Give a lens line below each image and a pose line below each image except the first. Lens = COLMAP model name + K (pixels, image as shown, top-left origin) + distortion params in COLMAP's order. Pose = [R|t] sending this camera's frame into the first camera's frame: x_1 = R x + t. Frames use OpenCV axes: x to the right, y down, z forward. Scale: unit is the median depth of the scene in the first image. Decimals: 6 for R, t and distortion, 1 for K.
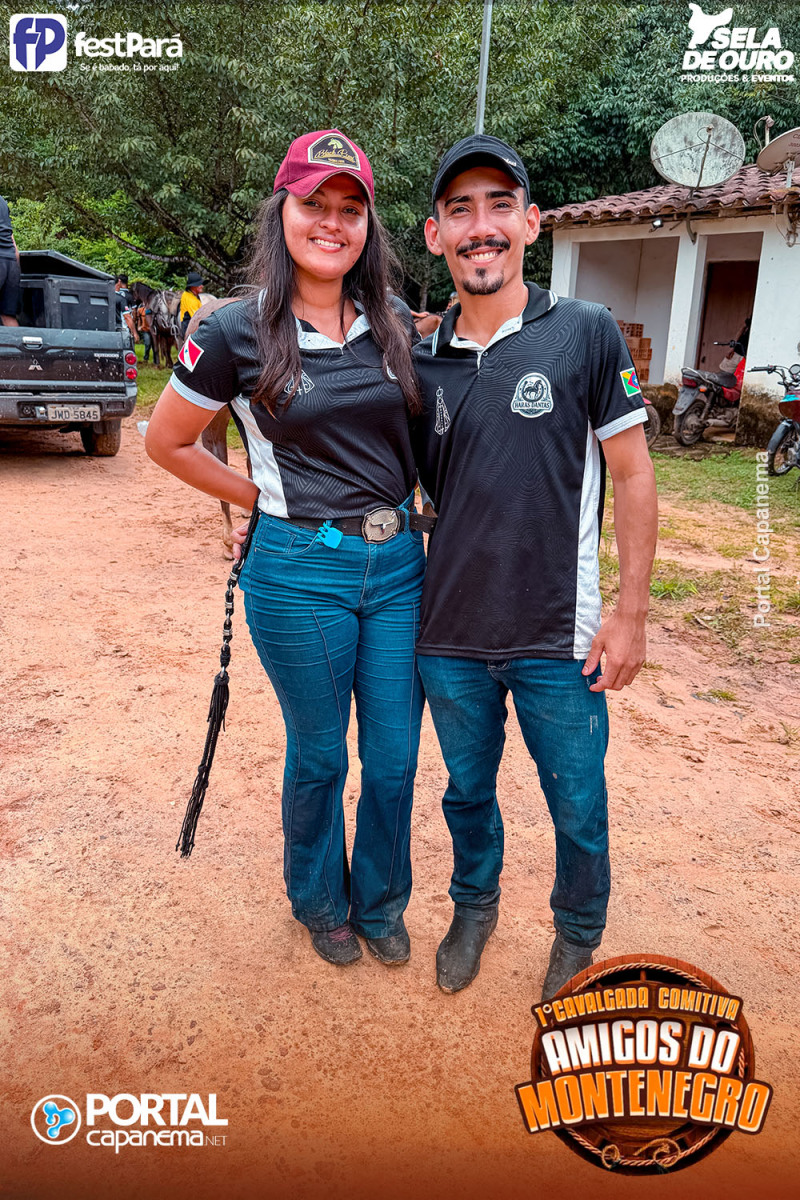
lens RADIAL K [[830.6, 0, 400.0], [0, 830.6, 600.0], [0, 0, 1]] dist [0.001990, -0.018037]
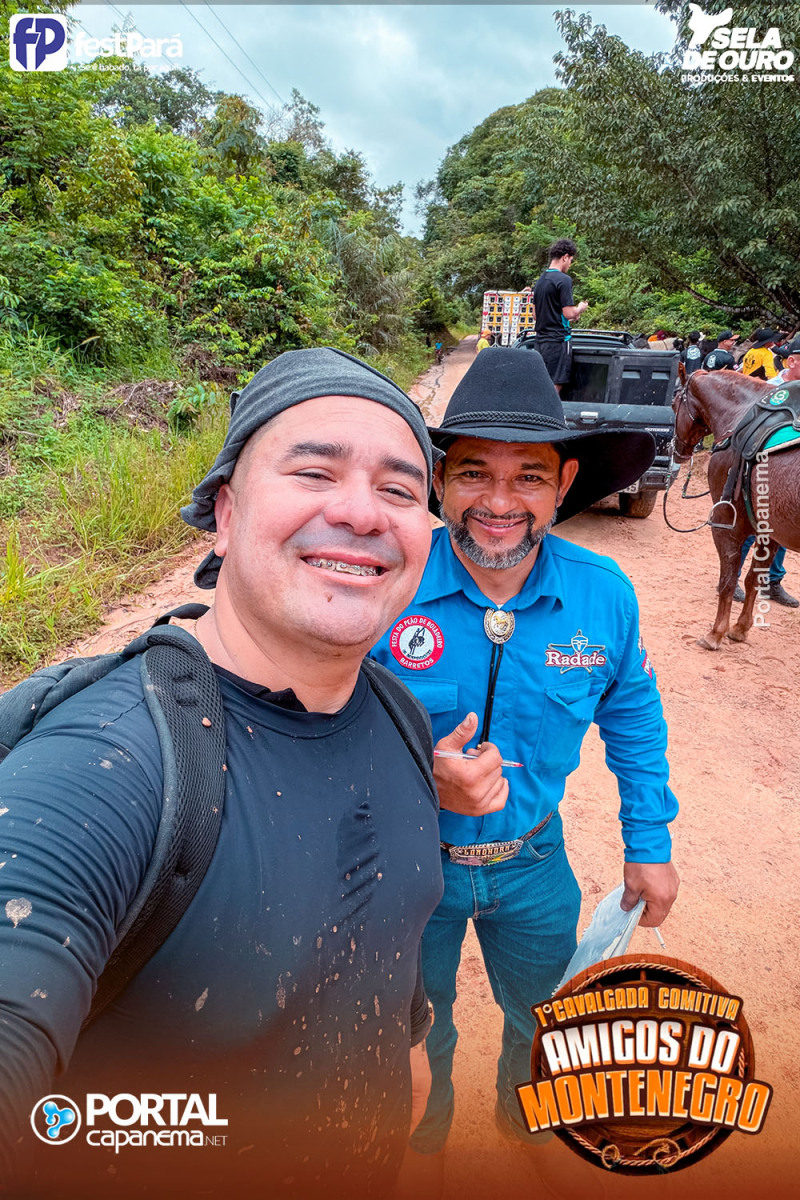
lens RADIAL K [[671.2, 0, 400.0], [0, 671.2, 600.0], [0, 0, 1]] dist [-0.013632, -0.000256]
pose [[0.772846, 0.197379, -0.603117, -0.034101], [-0.180333, 0.979527, 0.089483, -0.058259], [0.608432, 0.039605, 0.792617, 0.093659]]
